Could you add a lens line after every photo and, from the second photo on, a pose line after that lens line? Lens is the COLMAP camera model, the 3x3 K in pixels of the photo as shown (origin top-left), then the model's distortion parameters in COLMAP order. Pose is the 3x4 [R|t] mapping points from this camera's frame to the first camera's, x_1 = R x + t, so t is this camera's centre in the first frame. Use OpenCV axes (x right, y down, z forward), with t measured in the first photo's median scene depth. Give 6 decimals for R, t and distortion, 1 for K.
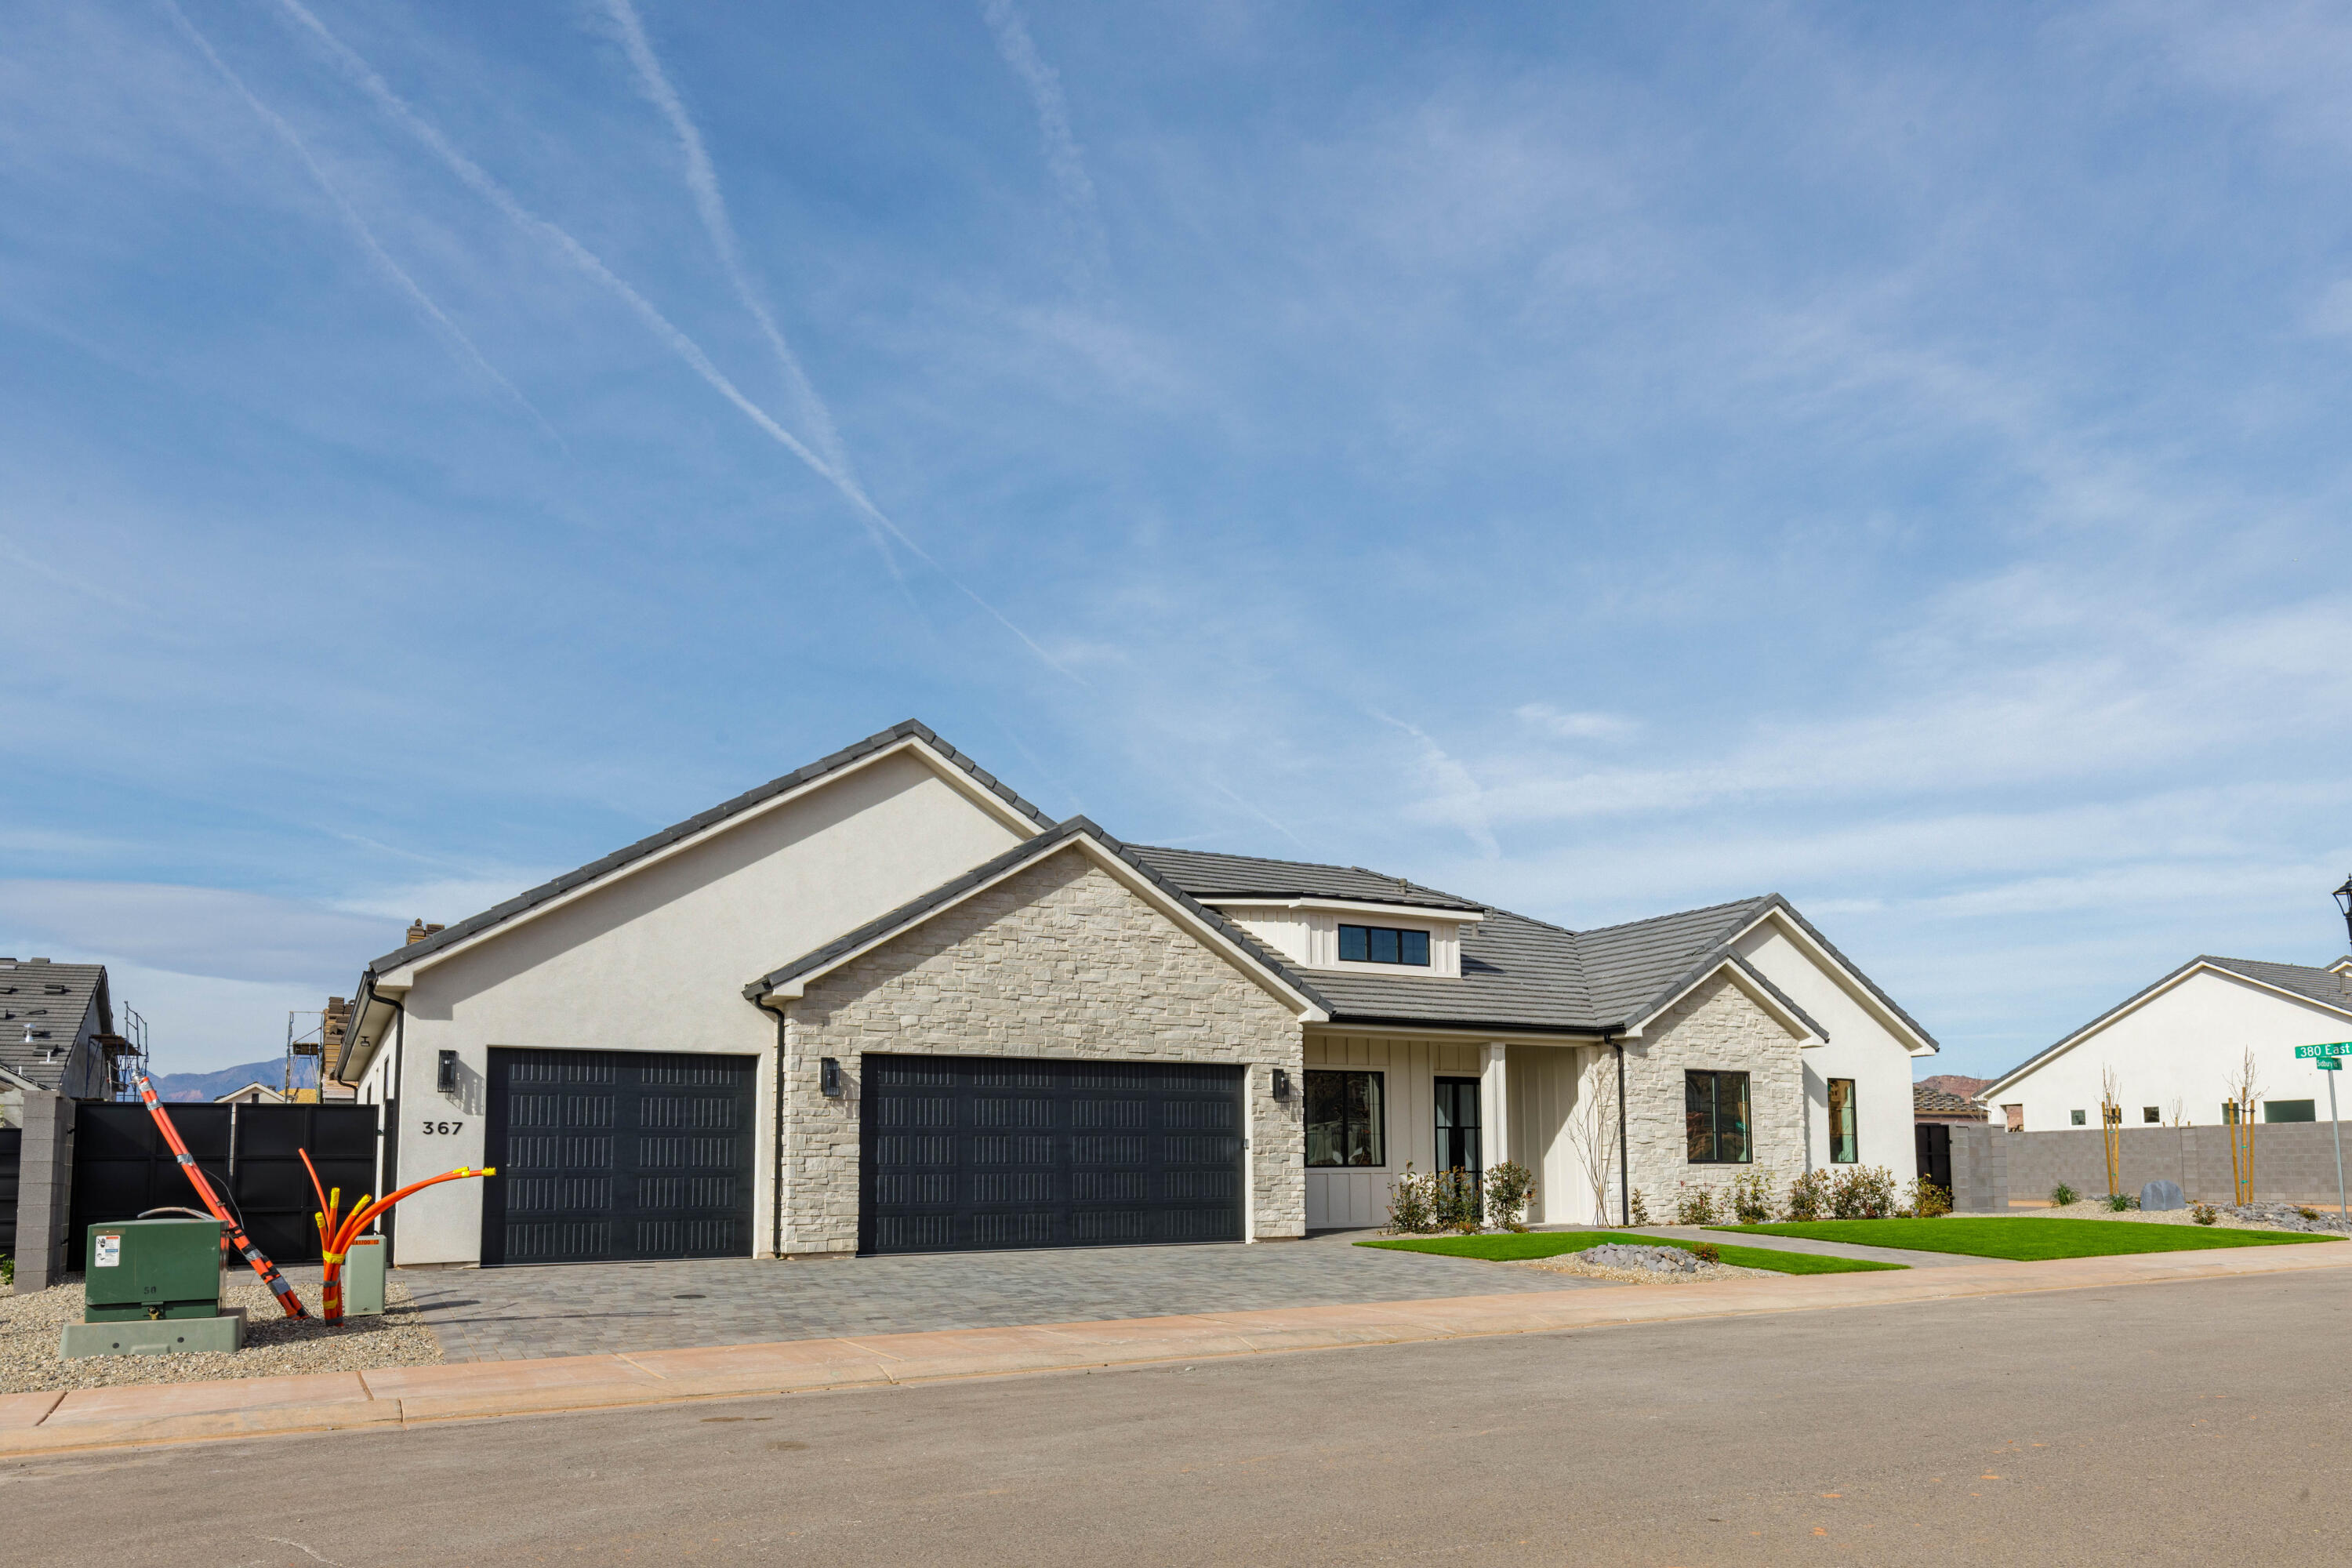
lens RADIAL K [[1548.7, 0, 1176.0], [0, 1548.7, 784.0], [0, 0, 1]] dist [0.003953, 0.000779]
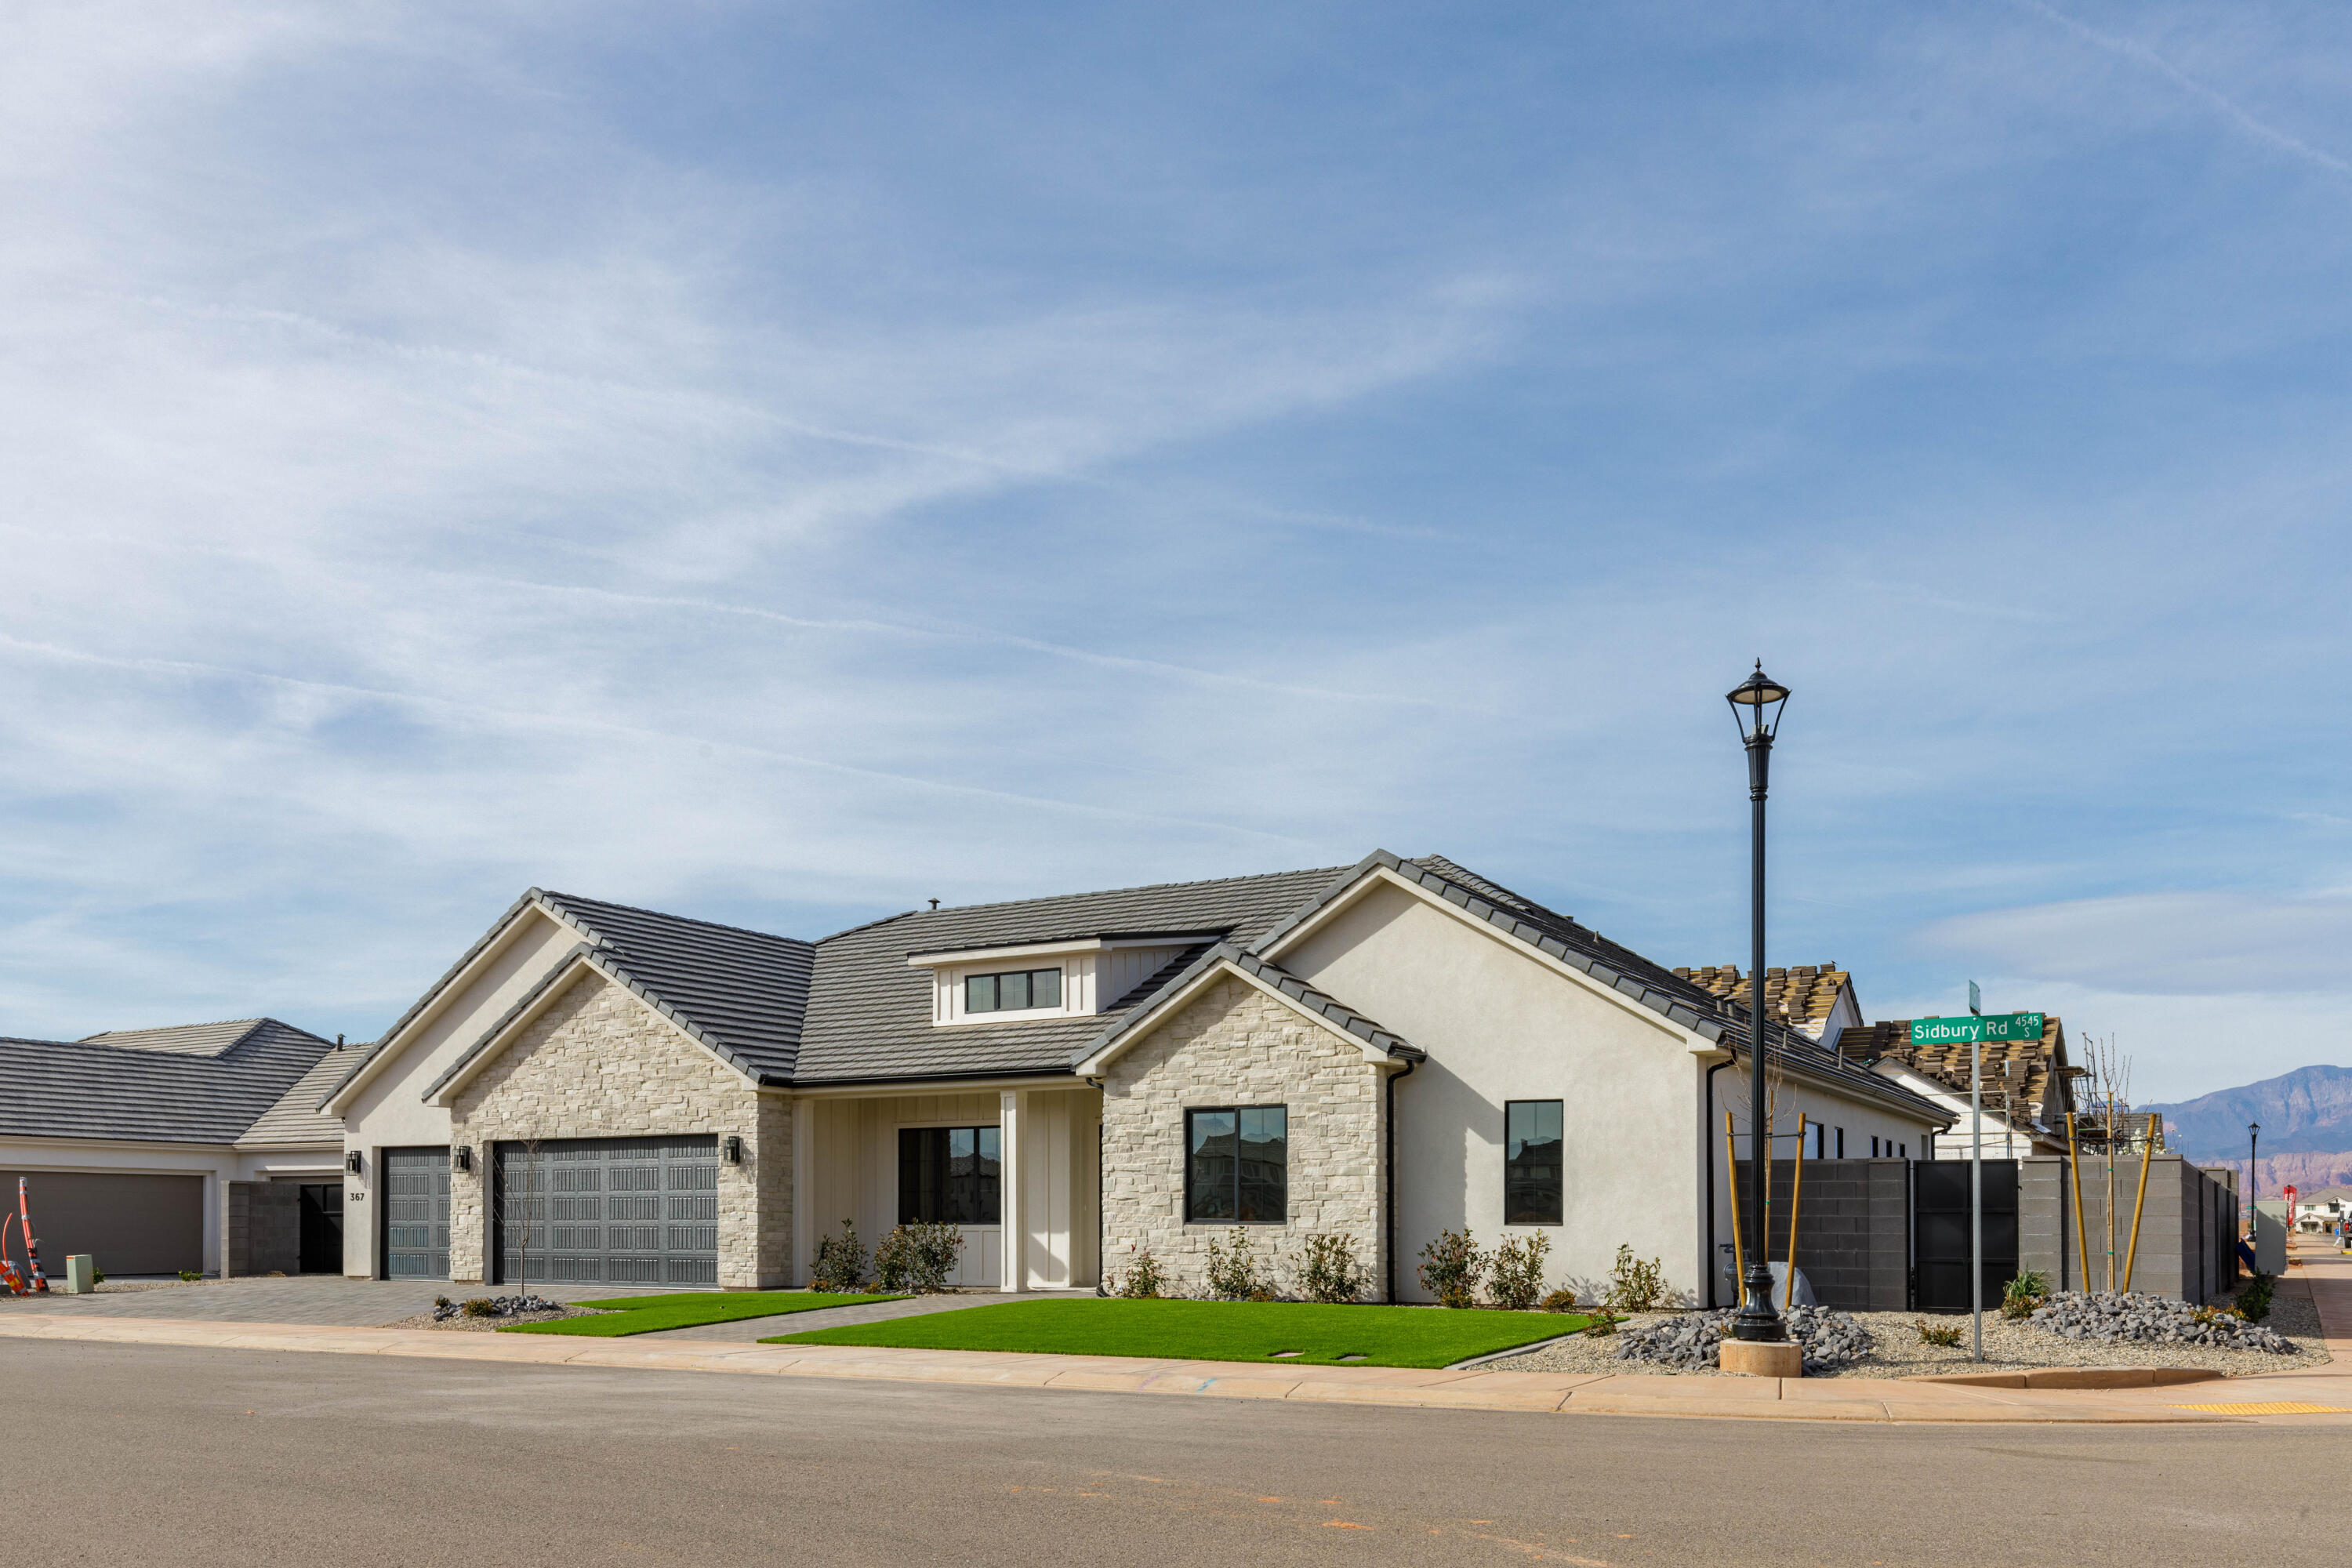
lens RADIAL K [[1712.8, 0, 1176.0], [0, 1712.8, 784.0], [0, 0, 1]] dist [-0.002828, -0.003227]
pose [[0.520346, -0.201885, -0.829748, 1.322411], [0.205985, 0.972635, -0.107475, 0.138760], [0.828740, -0.114991, 0.547693, 0.634971]]
